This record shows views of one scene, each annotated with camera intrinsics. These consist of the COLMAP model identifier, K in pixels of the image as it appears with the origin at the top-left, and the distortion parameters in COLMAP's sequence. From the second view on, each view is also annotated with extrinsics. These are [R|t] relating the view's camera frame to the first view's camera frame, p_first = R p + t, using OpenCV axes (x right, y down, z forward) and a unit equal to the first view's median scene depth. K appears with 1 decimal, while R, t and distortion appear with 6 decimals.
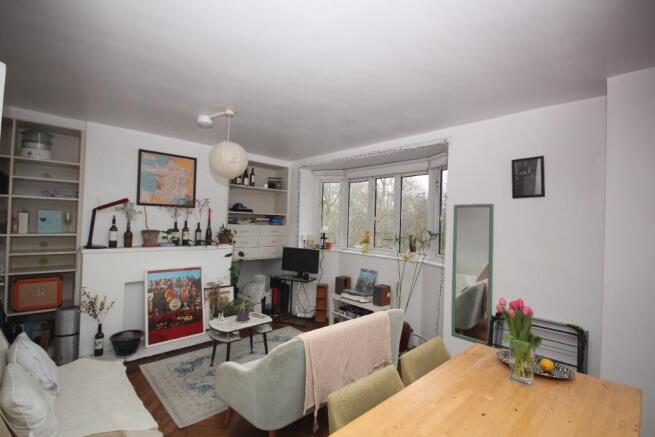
lens RADIAL K [[308.9, 0, 327.1], [0, 308.9, 221.7], [0, 0, 1]] dist [0.014376, -0.000100]
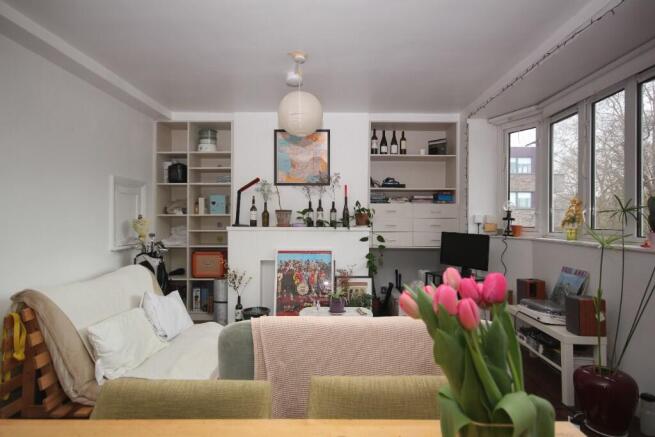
lens RADIAL K [[364.6, 0, 328.9], [0, 364.6, 216.6], [0, 0, 1]] dist [0.007940, 0.000474]
pose [[0.724934, -0.035555, -0.687900, 0.299446], [0.020304, 0.999336, -0.030256, 0.079456], [0.688519, 0.007966, 0.725175, 0.242615]]
